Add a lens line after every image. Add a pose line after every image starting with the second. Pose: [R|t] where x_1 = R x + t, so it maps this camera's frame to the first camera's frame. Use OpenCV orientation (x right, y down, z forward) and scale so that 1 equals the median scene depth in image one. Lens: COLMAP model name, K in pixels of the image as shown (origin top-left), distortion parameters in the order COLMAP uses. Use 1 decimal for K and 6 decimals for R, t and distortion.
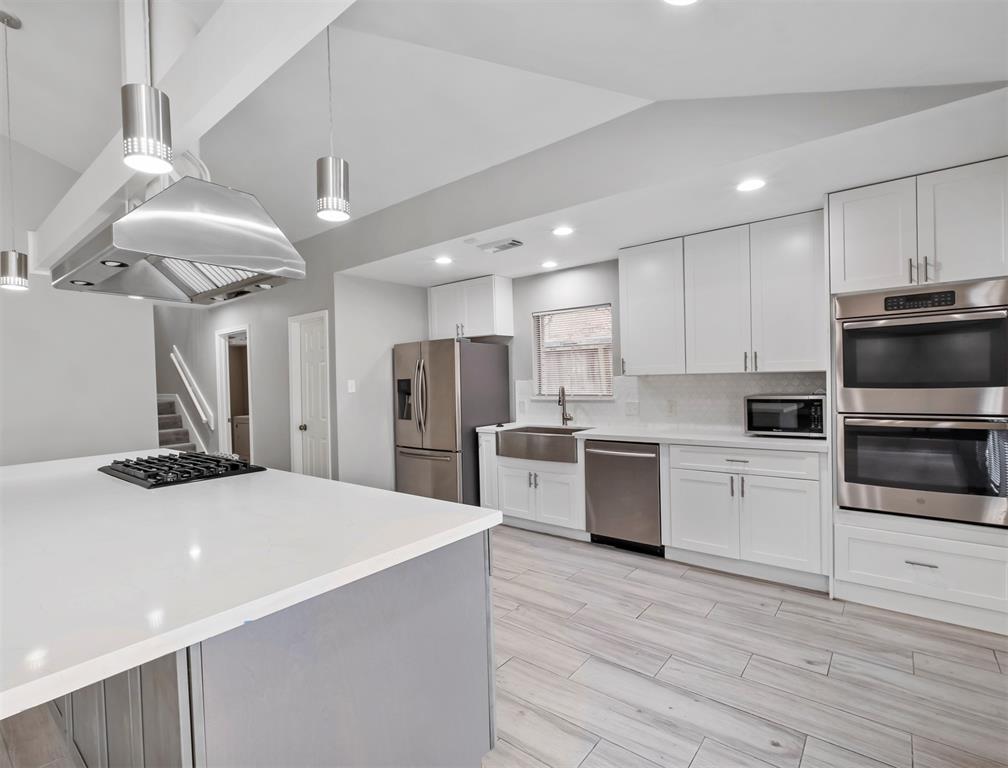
lens RADIAL K [[502.6, 0, 469.6], [0, 502.6, 388.0], [0, 0, 1]] dist [-0.005883, -0.001830]
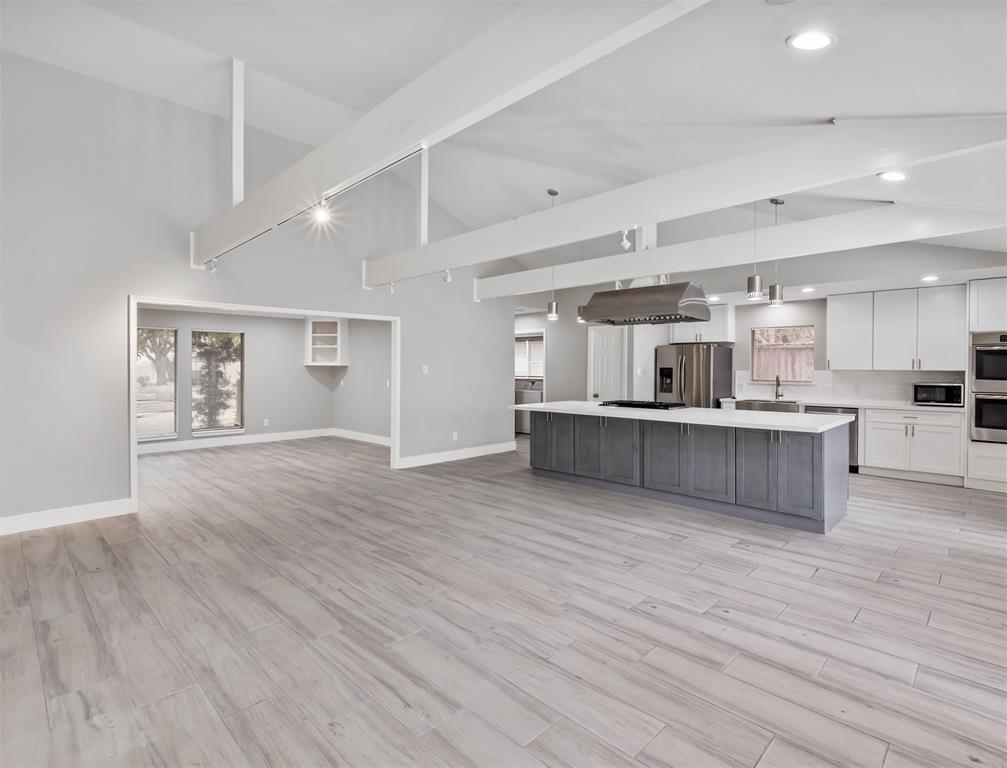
lens RADIAL K [[502.1, 0, 474.3], [0, 502.1, 373.1], [0, 0, 1]] dist [-0.005883, -0.001830]
pose [[0.995297, 0.033171, -0.091015, -0.866068], [-0.033743, 0.999419, -0.004748, 0.041095], [0.090805, 0.007797, 0.995838, -0.944236]]
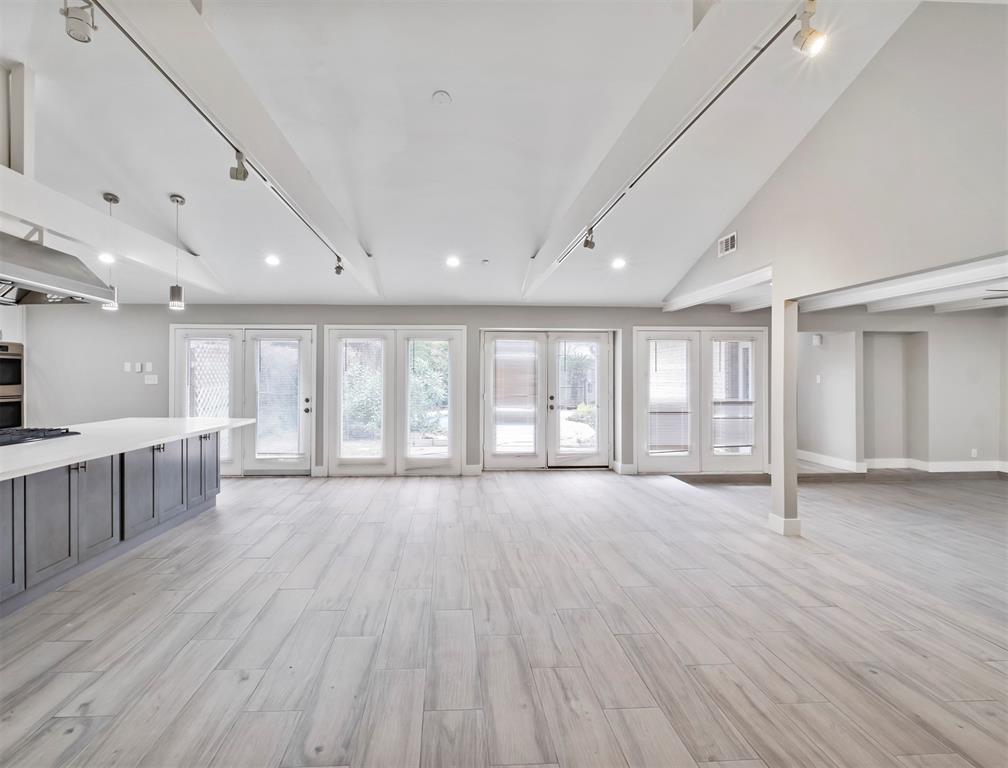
lens RADIAL K [[502.6, 0, 473.5], [0, 502.6, 385.1], [0, 0, 1]] dist [-0.005883, -0.001830]
pose [[-0.693831, 0.017946, 0.719914, -1.778320], [0.028910, 0.999578, 0.002945, 0.042699], [-0.719558, 0.022856, -0.694057, 0.781255]]
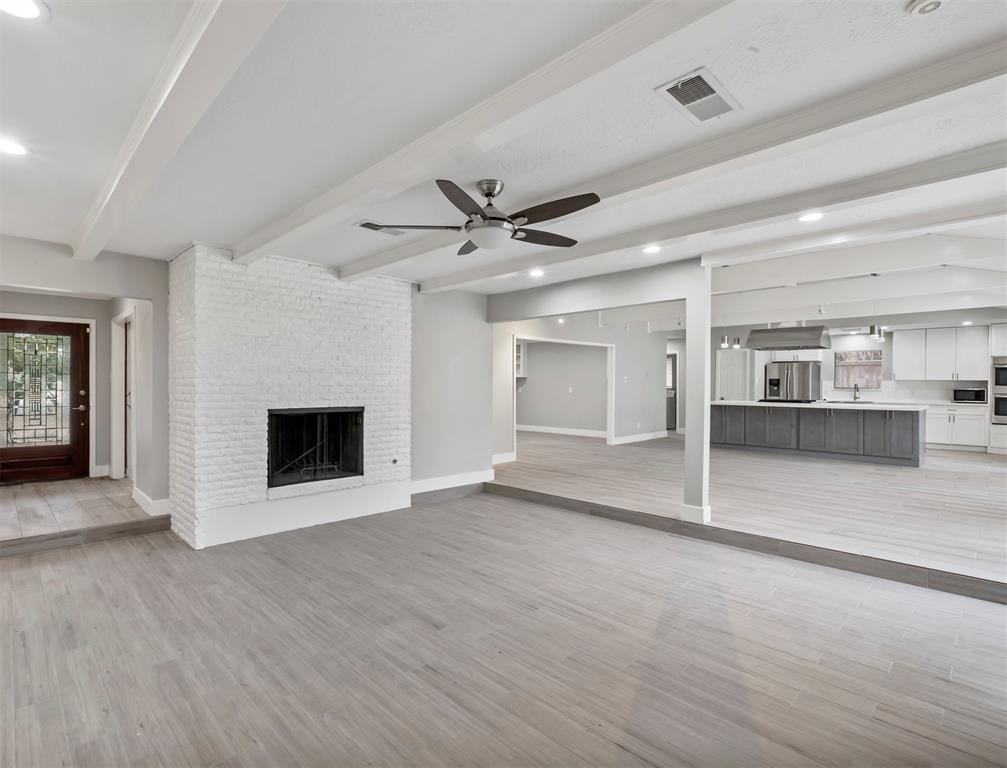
lens RADIAL K [[502.1, 0, 472.2], [0, 502.1, 385.0], [0, 0, 1]] dist [-0.005883, -0.001830]
pose [[0.995663, 0.034903, -0.086240, -1.894880], [-0.035903, 0.999305, -0.010063, 0.120626], [0.085828, 0.013115, 0.996224, -2.018715]]
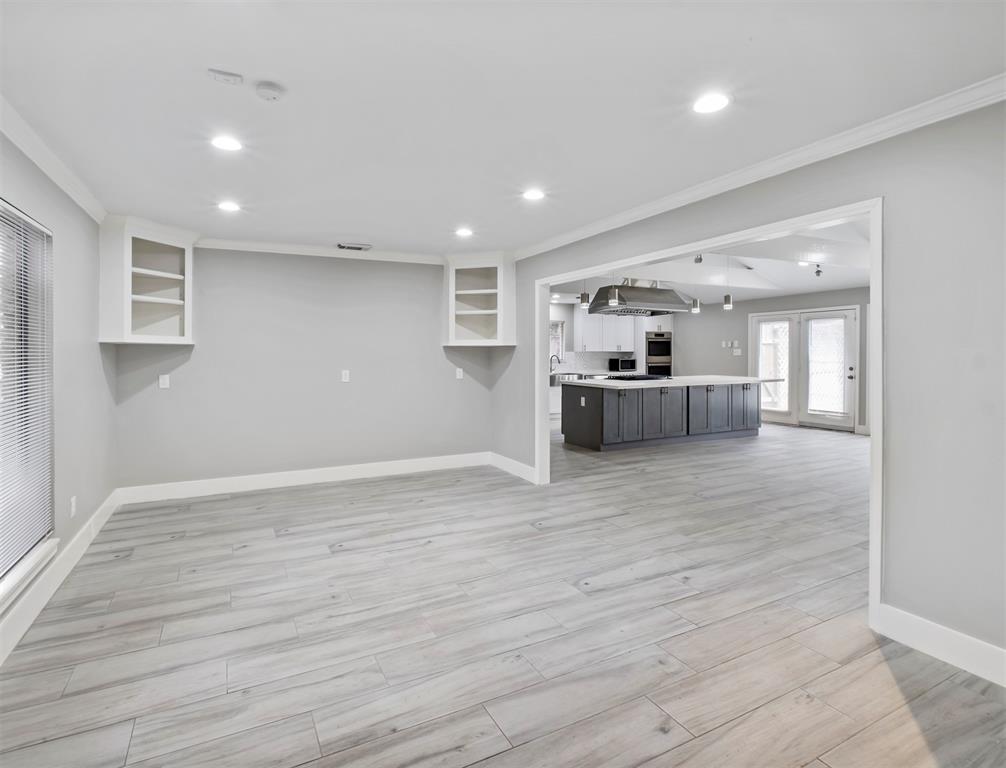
lens RADIAL K [[501.6, 0, 477.8], [0, 501.6, 354.6], [0, 0, 1]] dist [-0.005883, -0.001830]
pose [[0.398357, 0.026410, 0.916850, -2.730798], [0.006976, 0.999469, -0.031821, 0.084436], [-0.917204, 0.019073, 0.397961, 0.554933]]
